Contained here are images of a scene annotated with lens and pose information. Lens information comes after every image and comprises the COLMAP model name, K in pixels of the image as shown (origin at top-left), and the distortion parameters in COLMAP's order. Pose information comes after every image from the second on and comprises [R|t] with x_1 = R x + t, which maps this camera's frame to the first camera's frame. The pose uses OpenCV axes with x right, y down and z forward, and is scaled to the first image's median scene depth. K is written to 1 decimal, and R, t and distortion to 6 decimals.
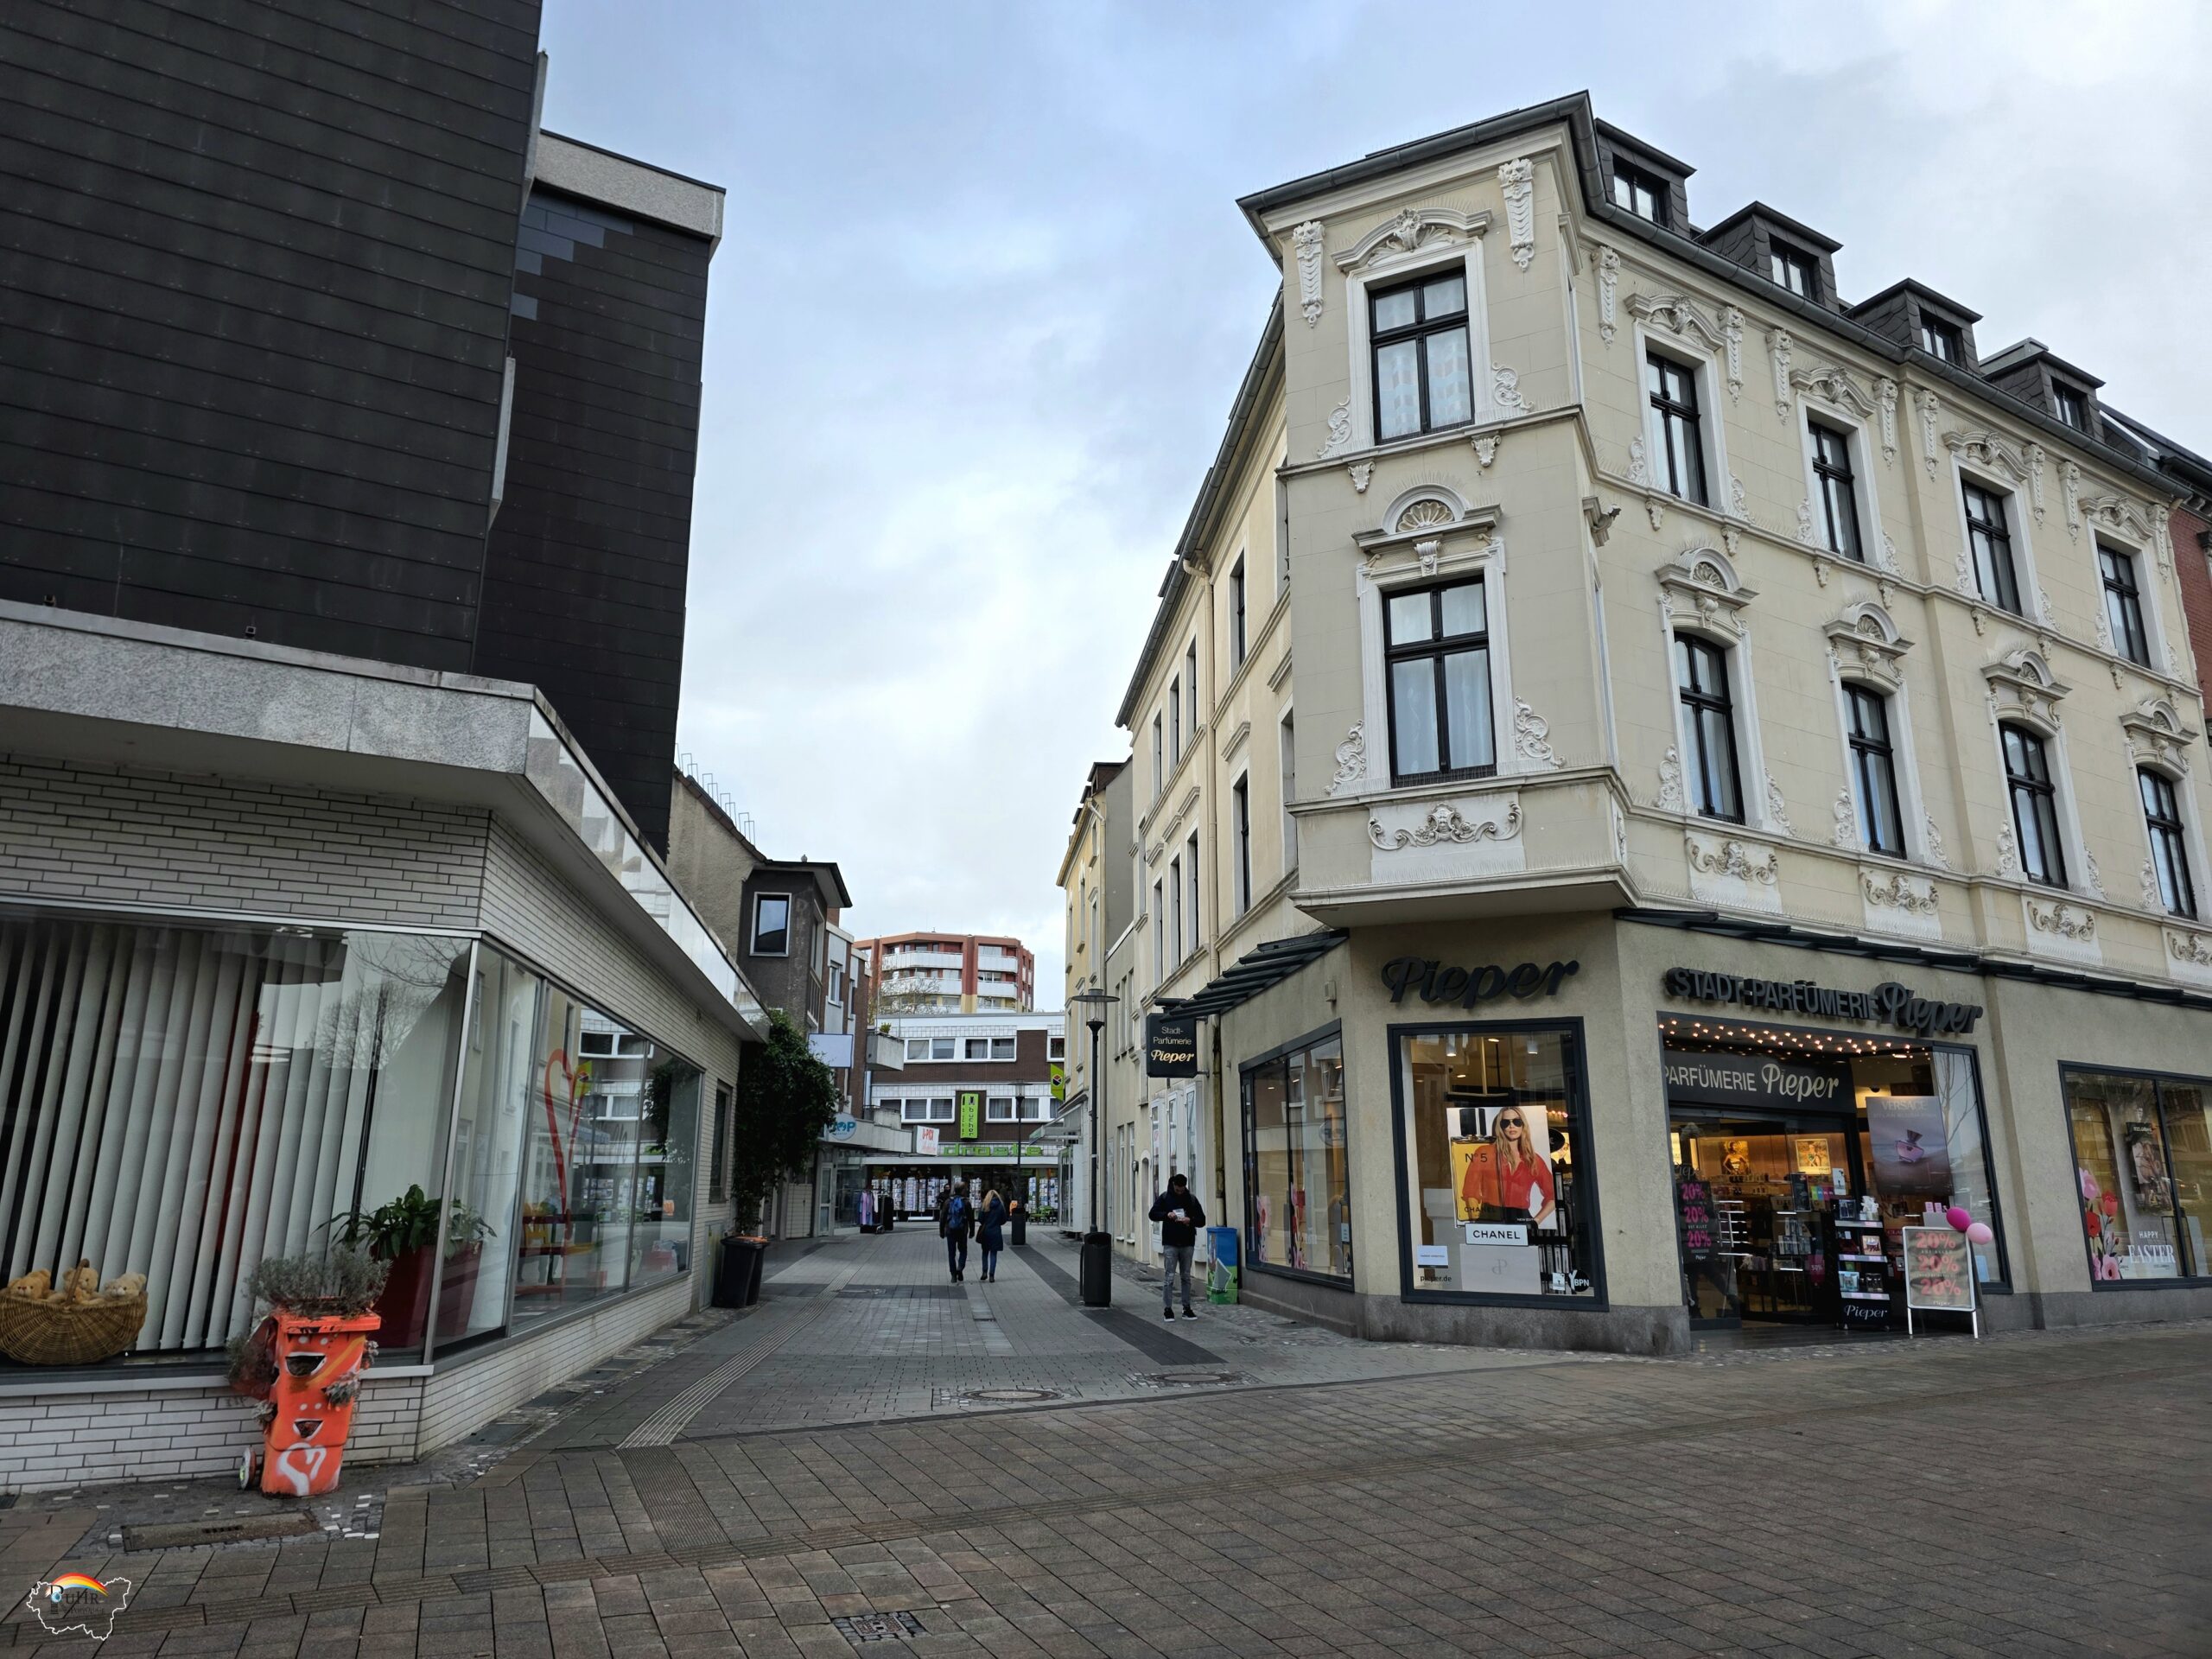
lens RADIAL K [[1467.0, 0, 1075.4], [0, 1467.0, 804.8], [0, 0, 1]] dist [0.081509, -0.076673]
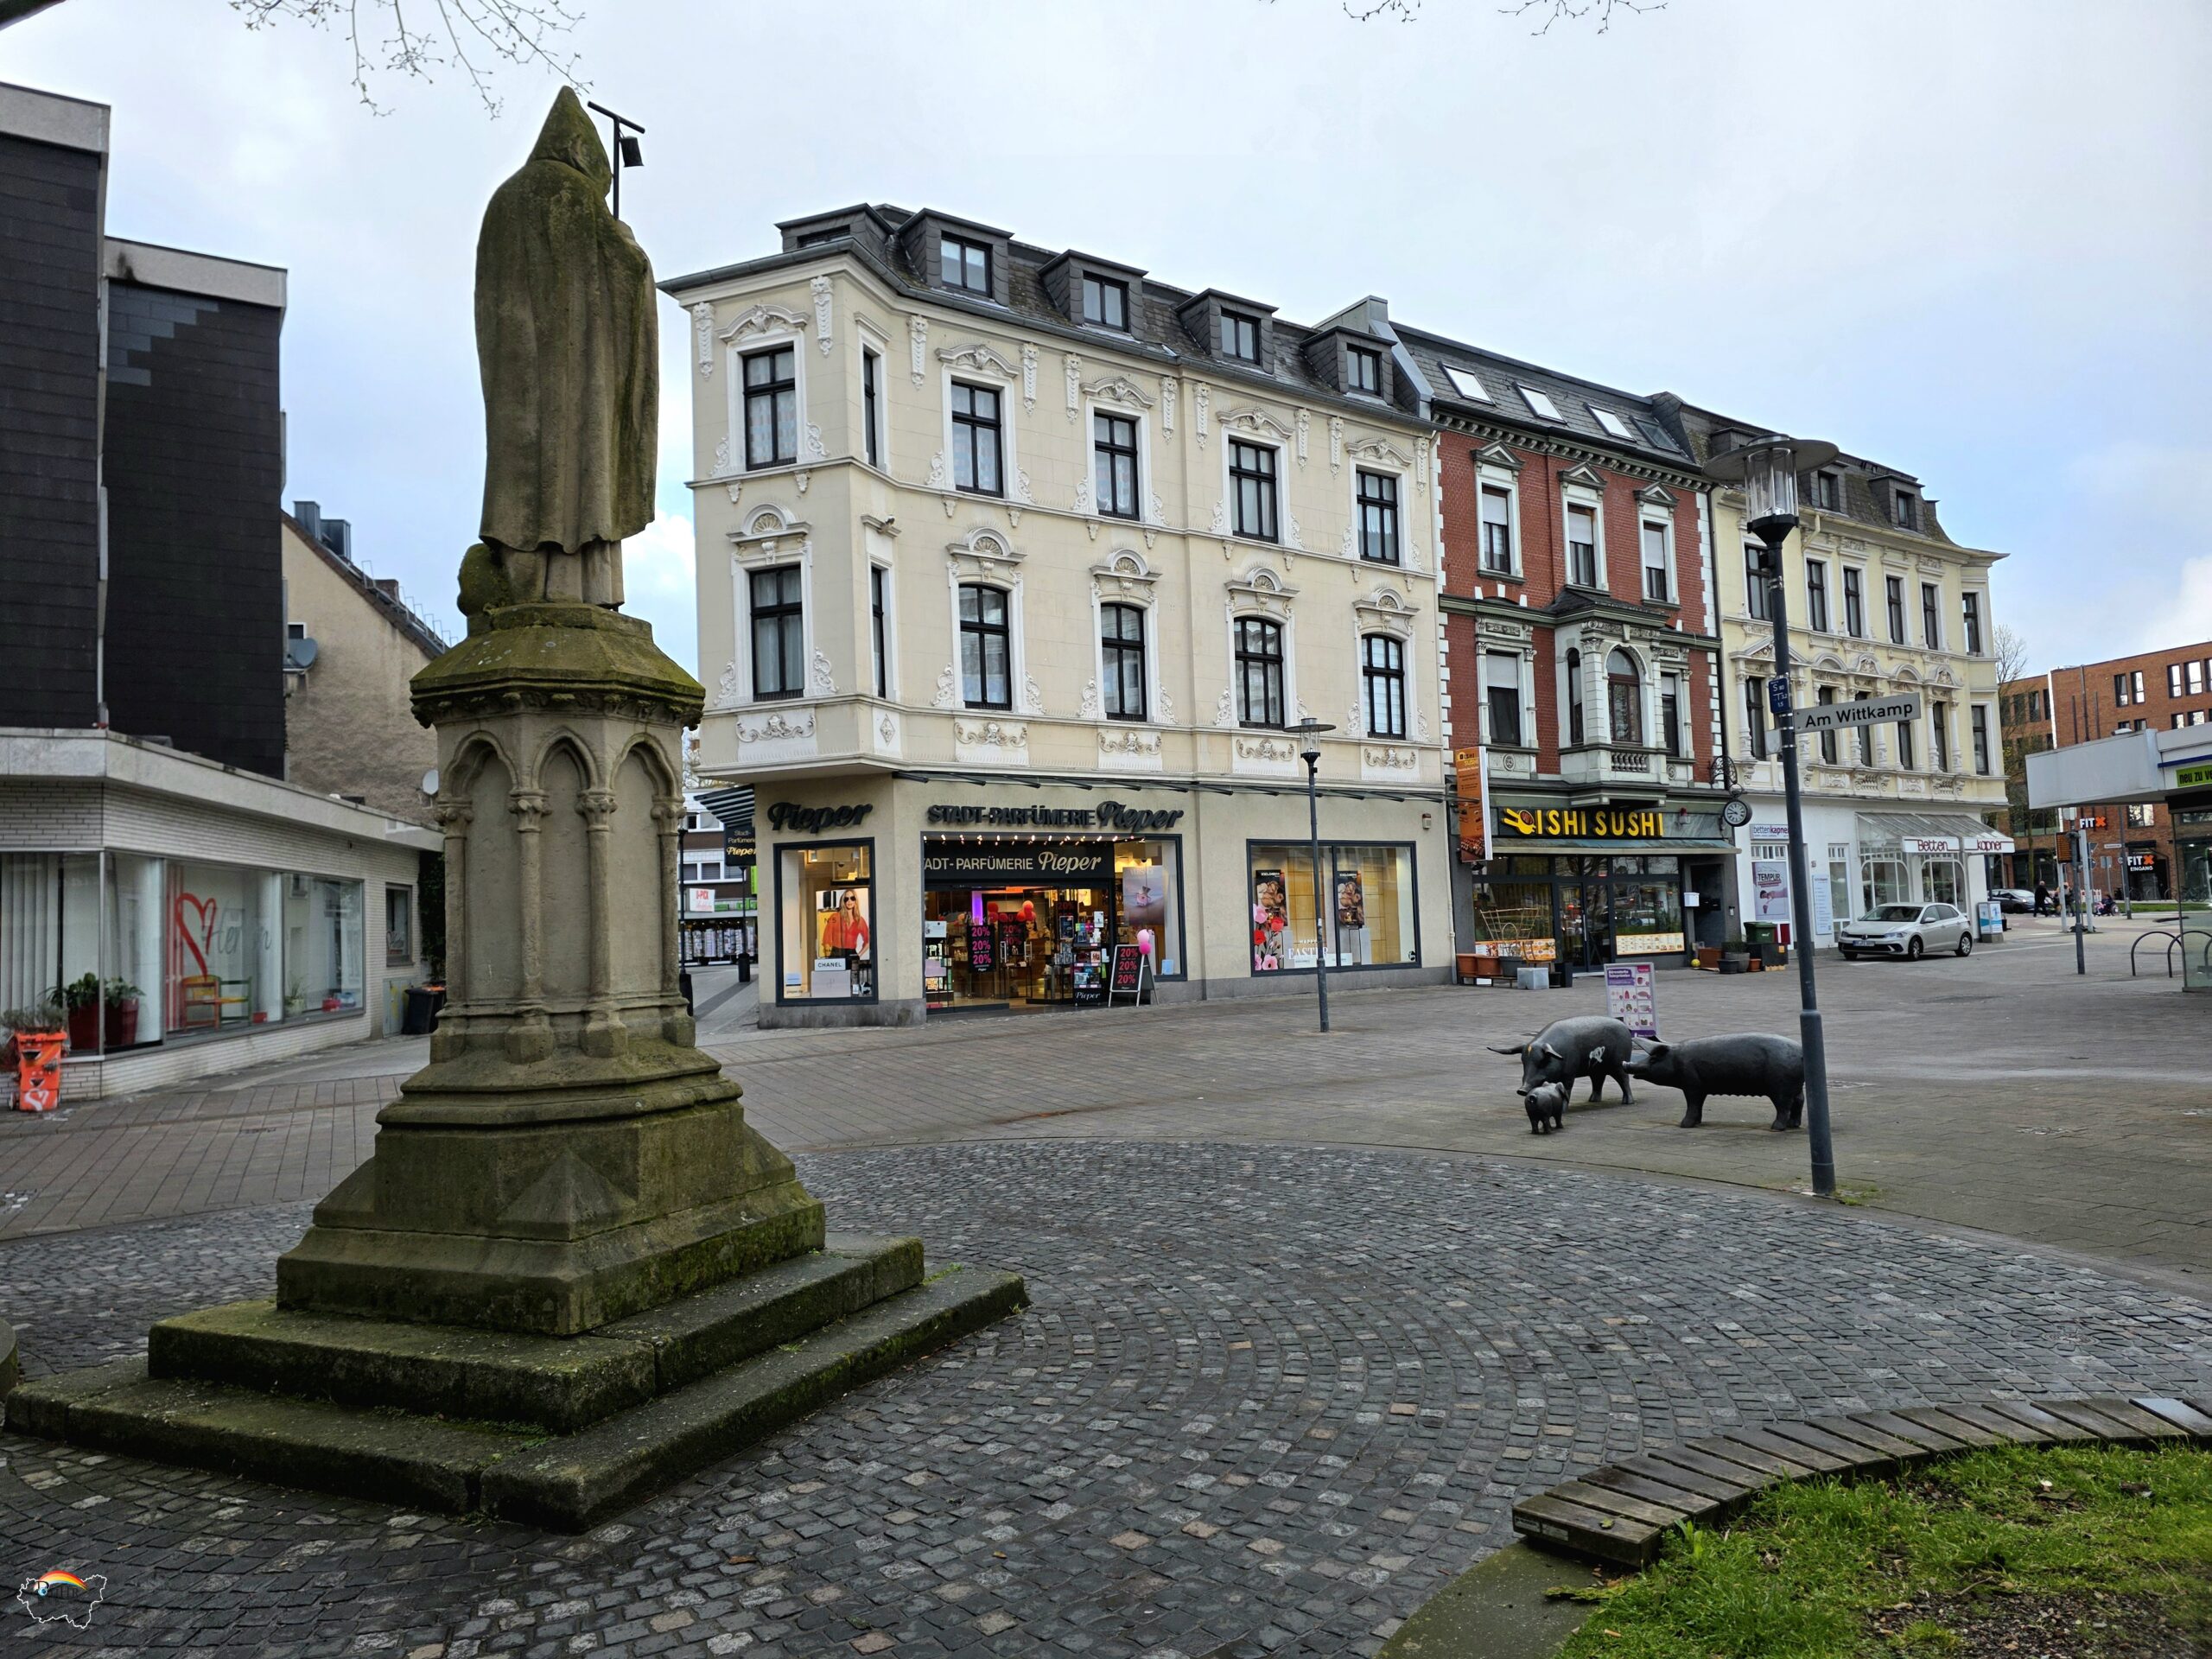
lens RADIAL K [[1468.1, 0, 1101.3], [0, 1468.1, 836.2], [0, 0, 1]] dist [0.085095, -0.086295]
pose [[0.996131, -0.038264, 0.079108, 0.446970], [0.022039, 0.980234, 0.196613, -0.170407], [-0.085068, -0.194109, 0.977285, -0.614226]]
